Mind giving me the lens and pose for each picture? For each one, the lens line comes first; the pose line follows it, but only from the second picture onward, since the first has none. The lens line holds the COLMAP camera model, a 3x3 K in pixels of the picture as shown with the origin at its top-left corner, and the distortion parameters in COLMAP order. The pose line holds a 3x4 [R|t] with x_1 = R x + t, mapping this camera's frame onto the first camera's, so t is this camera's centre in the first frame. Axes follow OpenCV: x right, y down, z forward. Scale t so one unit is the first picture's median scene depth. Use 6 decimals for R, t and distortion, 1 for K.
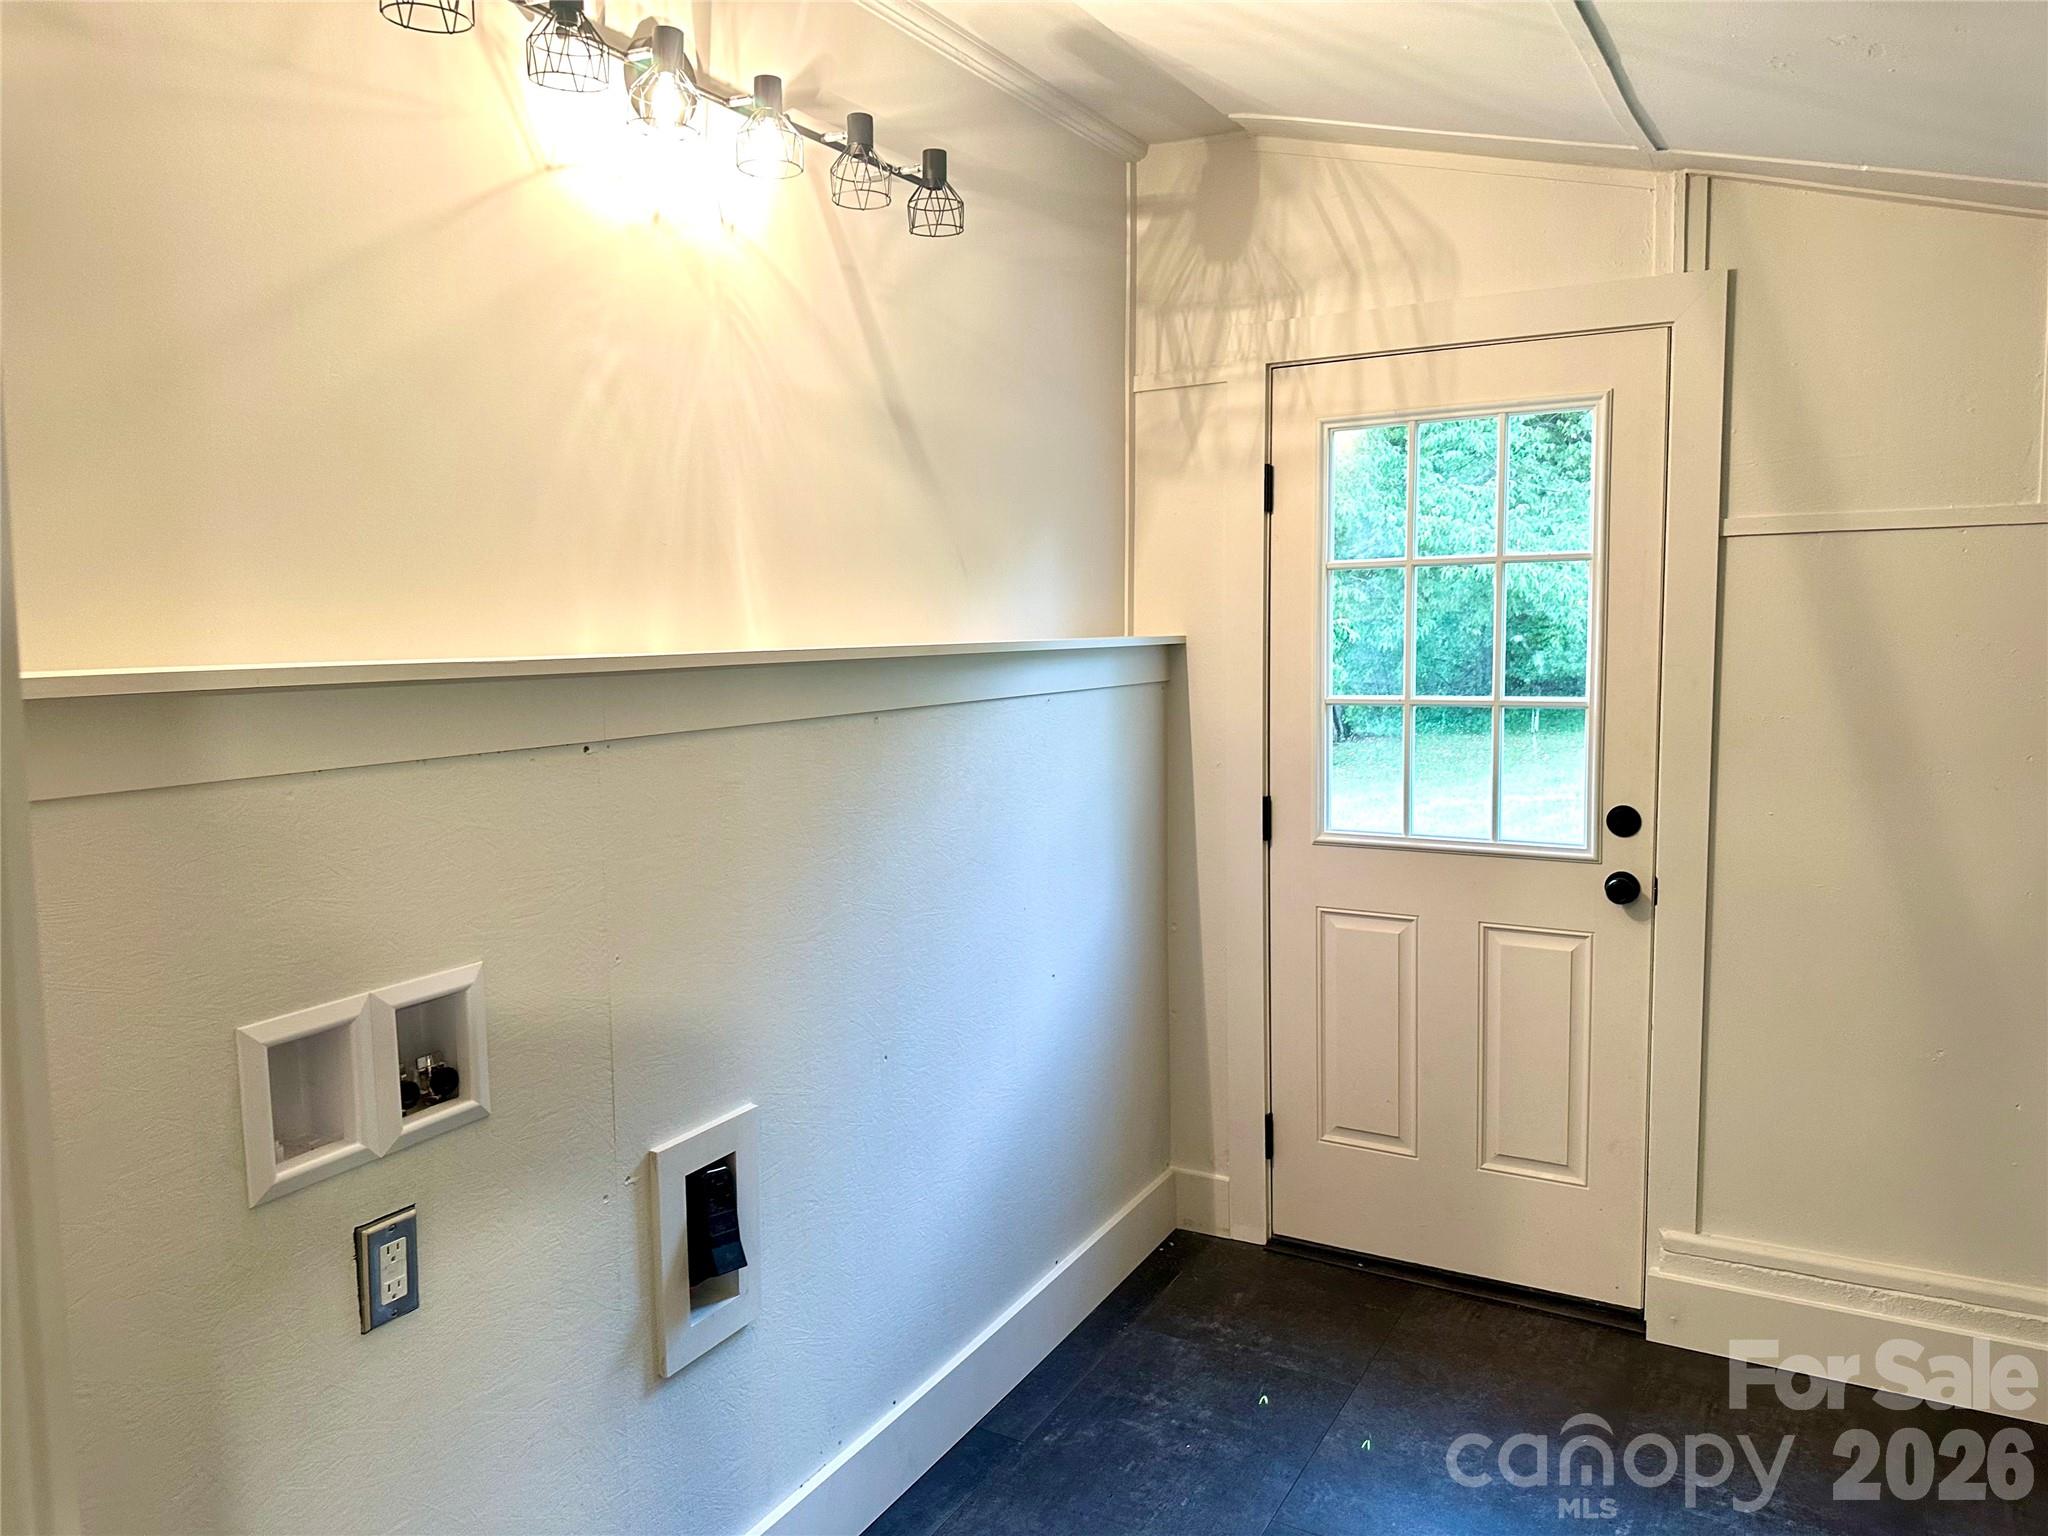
lens RADIAL K [[1428.7, 0, 1029.4], [0, 1428.7, 762.2], [0, 0, 1]] dist [0.072902, -0.092555]
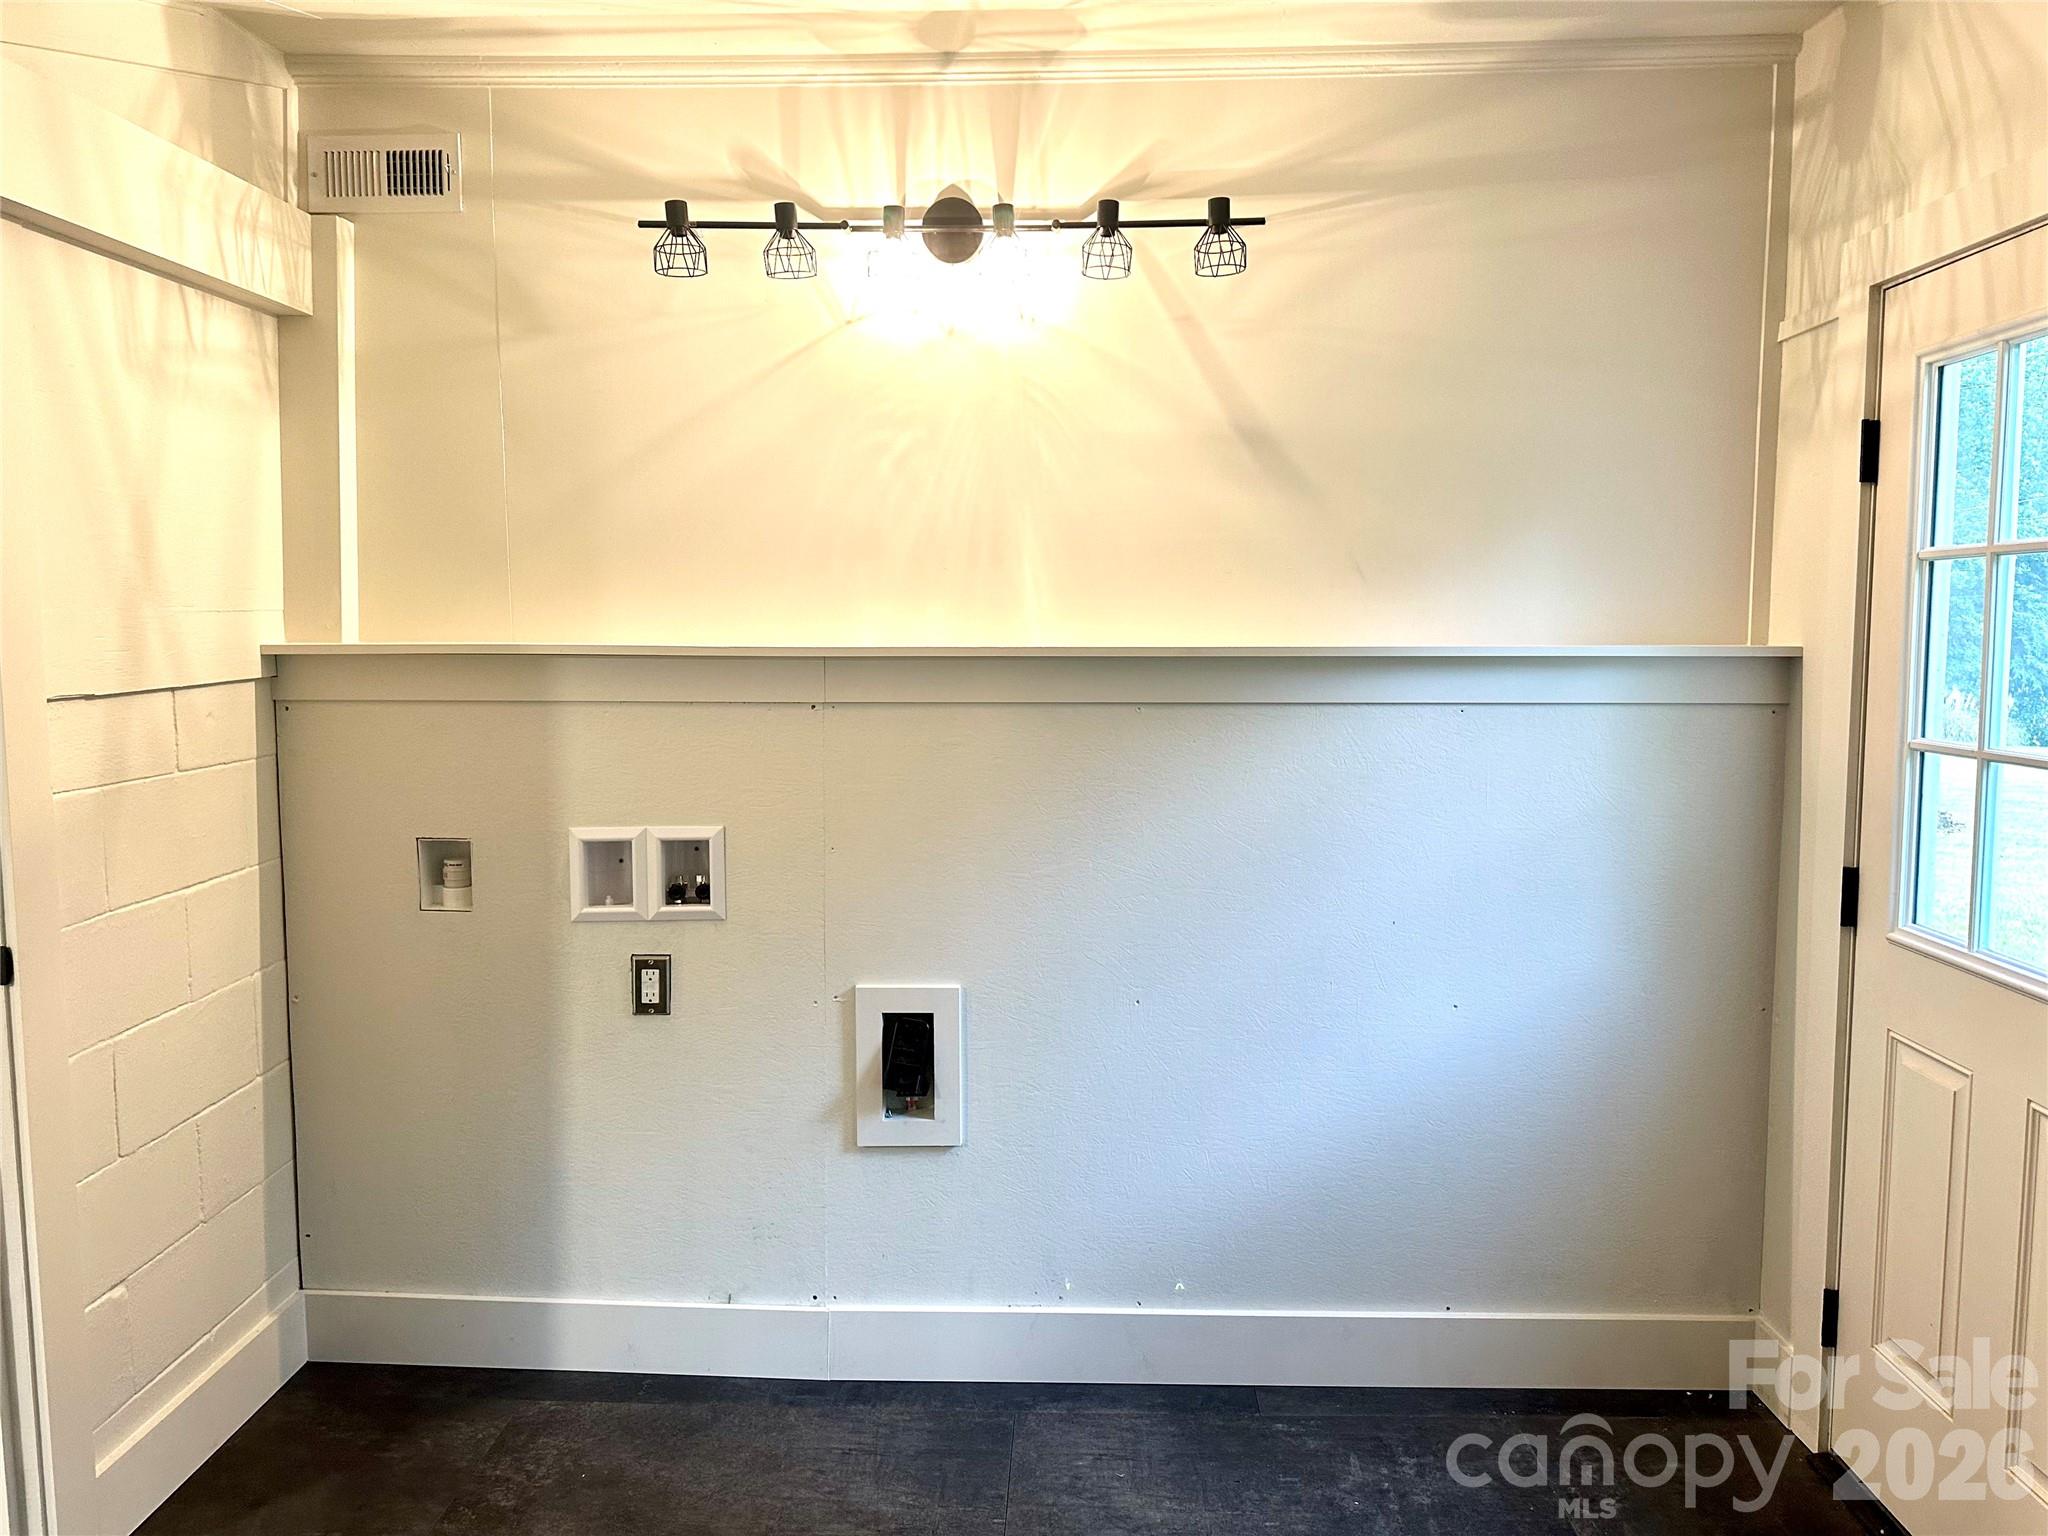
lens RADIAL K [[1428.7, 0, 1029.4], [0, 1428.7, 762.2], [0, 0, 1]] dist [0.072902, -0.092555]
pose [[0.466825, 0.097483, -0.878961, 0.830774], [-0.094014, 0.993744, 0.060282, -0.046641], [0.879338, 0.054493, 0.473069, 0.353898]]
